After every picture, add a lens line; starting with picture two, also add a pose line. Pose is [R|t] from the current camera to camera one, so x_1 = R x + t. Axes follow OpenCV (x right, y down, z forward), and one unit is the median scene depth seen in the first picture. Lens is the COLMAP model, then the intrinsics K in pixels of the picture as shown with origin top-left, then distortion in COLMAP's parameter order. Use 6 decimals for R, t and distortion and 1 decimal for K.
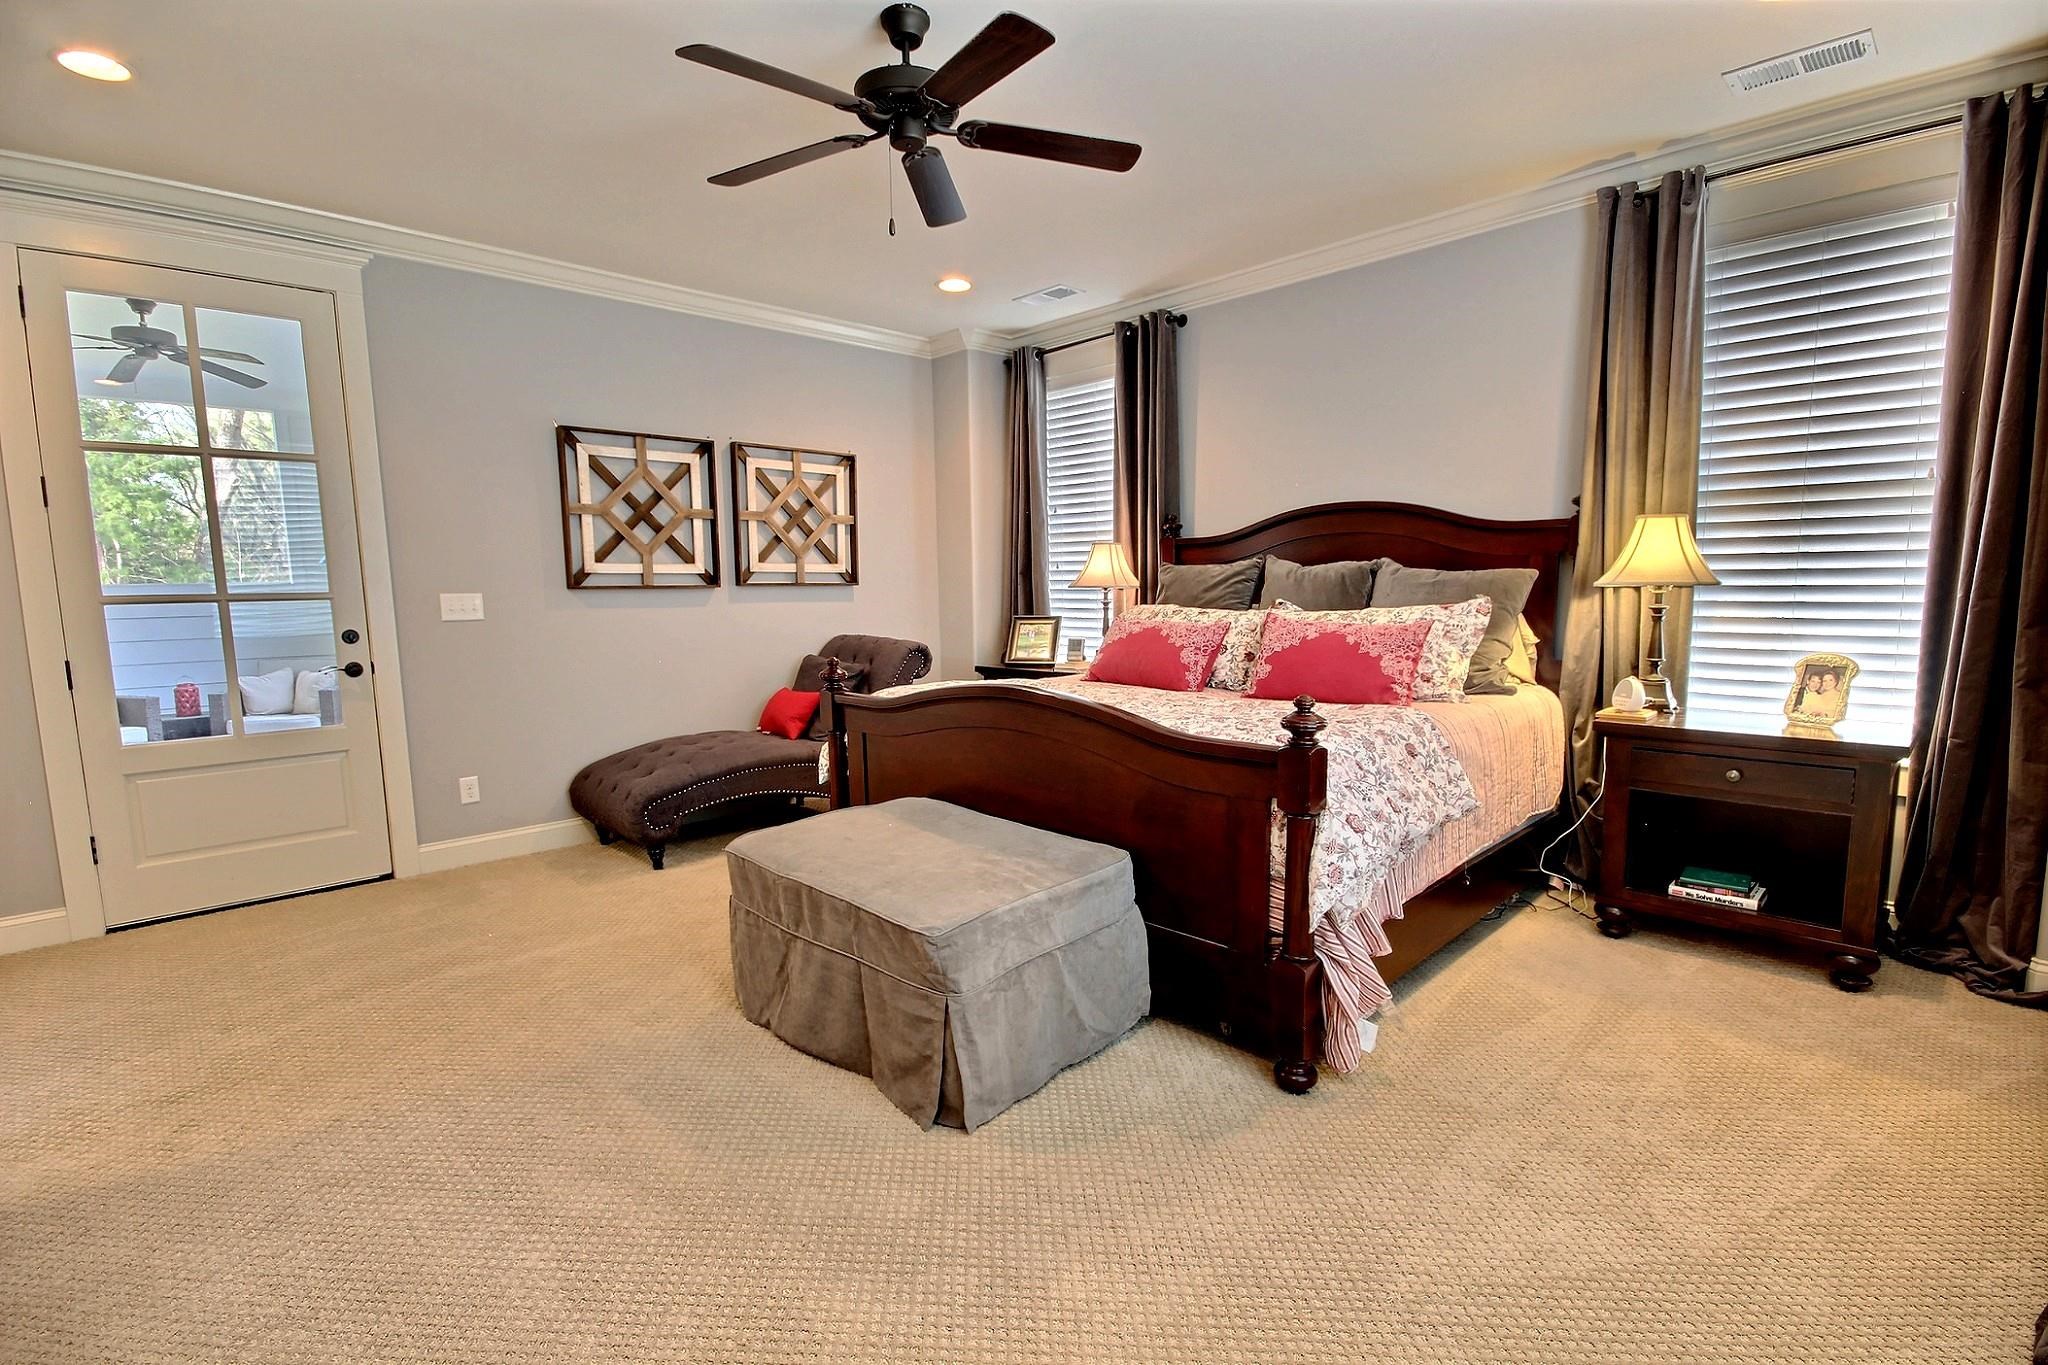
lens RADIAL K [[944.4, 0, 1012.1], [0, 944.4, 681.9], [0, 0, 1]] dist [-0.005004, -0.001598]
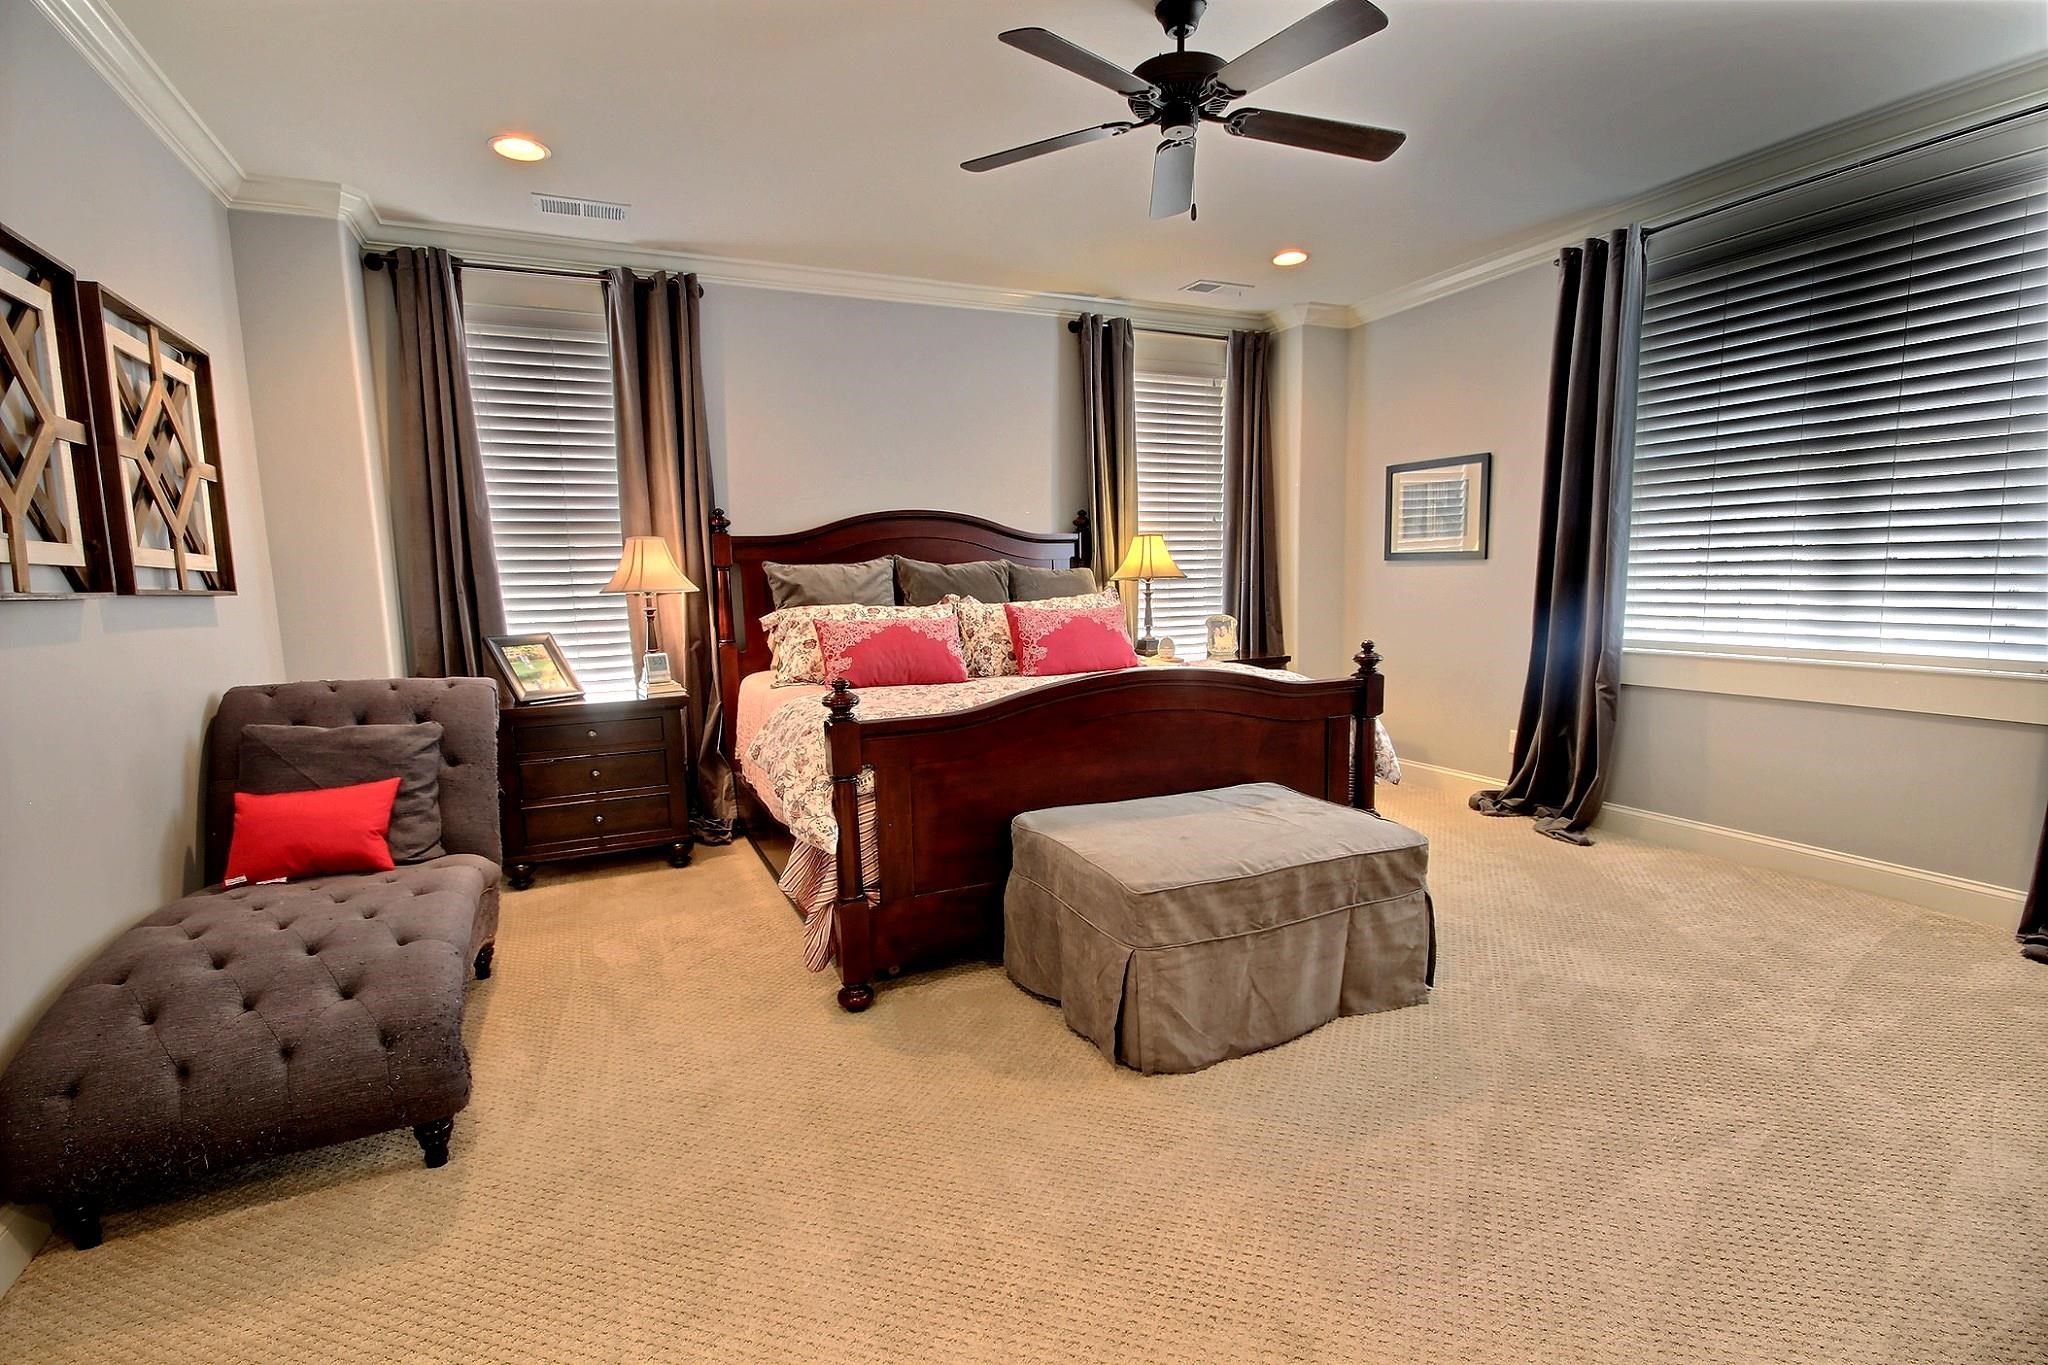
lens RADIAL K [[944.4, 0, 1012.4], [0, 944.4, 691.0], [0, 0, 1]] dist [-0.005004, -0.001598]
pose [[0.341389, -0.111892, 0.933238, -0.670889], [0.116395, 0.990279, 0.076153, -0.046548], [-0.932687, 0.082627, 0.351094, 0.495742]]
